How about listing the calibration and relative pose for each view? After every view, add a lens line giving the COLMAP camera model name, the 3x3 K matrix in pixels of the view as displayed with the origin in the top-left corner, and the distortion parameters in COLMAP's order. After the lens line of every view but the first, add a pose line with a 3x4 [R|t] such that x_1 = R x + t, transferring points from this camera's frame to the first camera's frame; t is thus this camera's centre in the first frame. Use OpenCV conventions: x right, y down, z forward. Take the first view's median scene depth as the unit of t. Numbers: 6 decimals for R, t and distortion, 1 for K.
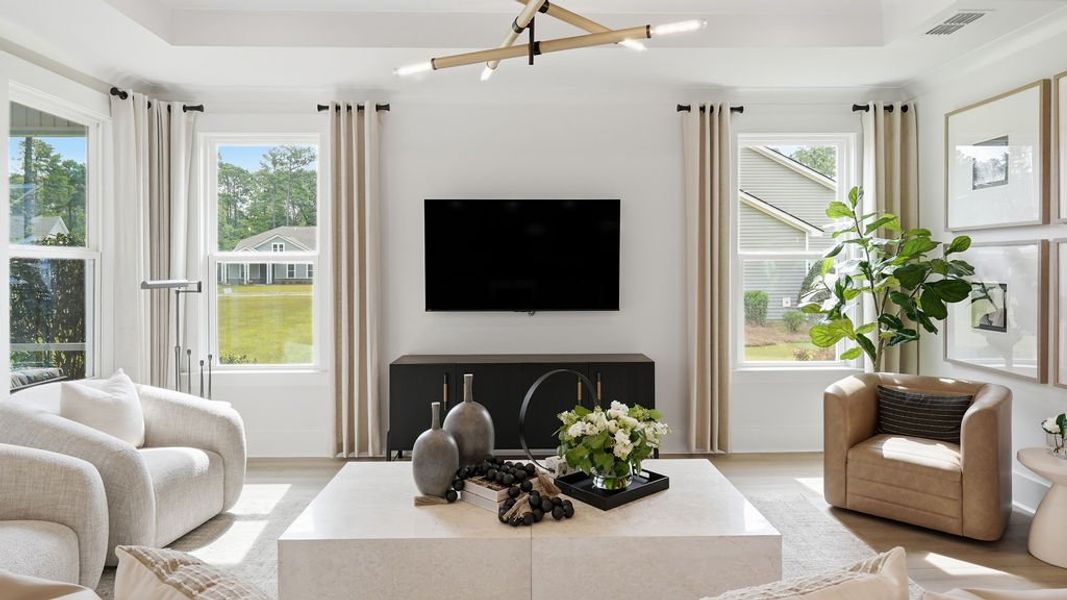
lens RADIAL K [[618.4, 0, 533.2], [0, 618.4, 274.6], [0, 0, 1]] dist [-0.001664, -0.000808]
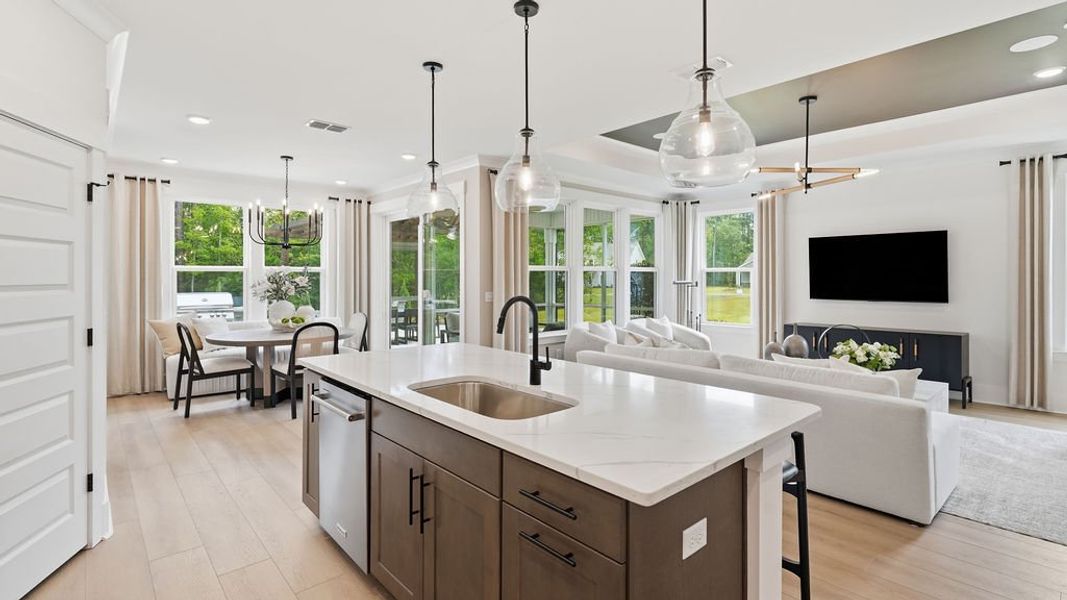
lens RADIAL K [[495.1, 0, 529.2], [0, 495.1, 277.7], [0, 0, 1]] dist [-0.004364, -0.000041]
pose [[0.646217, 0.002605, -0.763150, 0.412405], [-0.005714, 0.999983, -0.001425, 0.003649], [0.763133, 0.005282, 0.646220, -0.584918]]
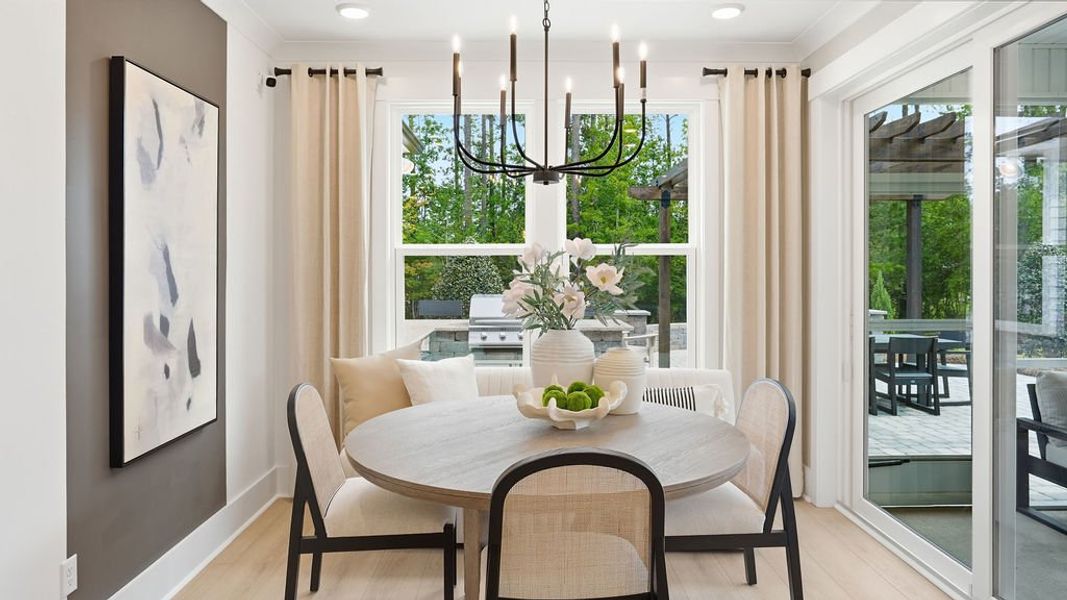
lens RADIAL K [[670.8, 0, 528.6], [0, 670.8, 268.2], [0, 0, 1]] dist [-0.005282, -0.000179]
pose [[-0.015164, 0.003251, -0.999880, -0.369479], [-0.006044, 0.999976, 0.003343, 0.001582], [0.999867, 0.006094, -0.015144, -0.250613]]
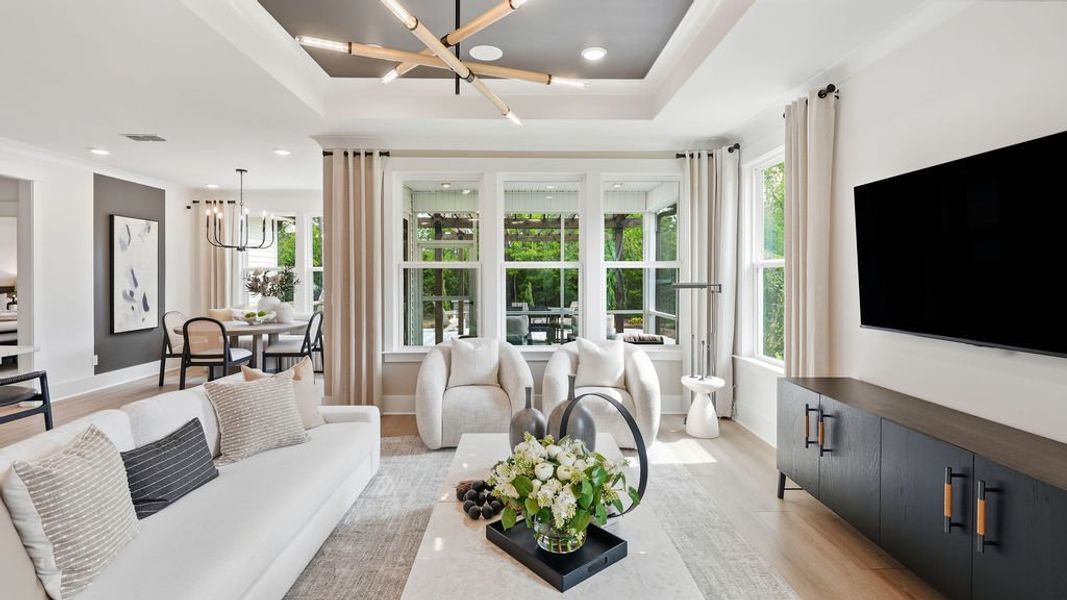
lens RADIAL K [[489.0, 0, 531.9], [0, 489.0, 280.8], [0, 0, 1]] dist [-0.000952, -0.000471]
pose [[-0.000205, 0.011186, -0.999937, 0.465410], [-0.006385, 0.999917, 0.011187, -0.003638], [0.999980, 0.006387, -0.000133, 0.590276]]
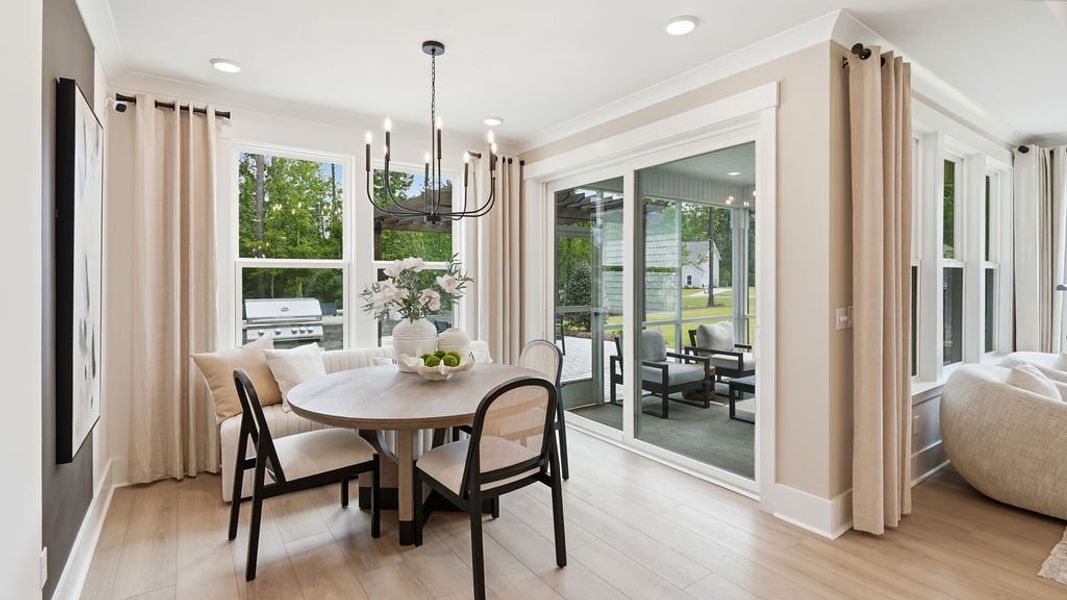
lens RADIAL K [[491.9, 0, 529.1], [0, 491.9, 277.9], [0, 0, 1]] dist [0.001993, -0.000130]
pose [[0.552347, 0.002938, -0.833609, -0.328626], [-0.006416, 0.999979, -0.000726, 0.004053], [0.833589, 0.005750, 0.552355, -0.497563]]
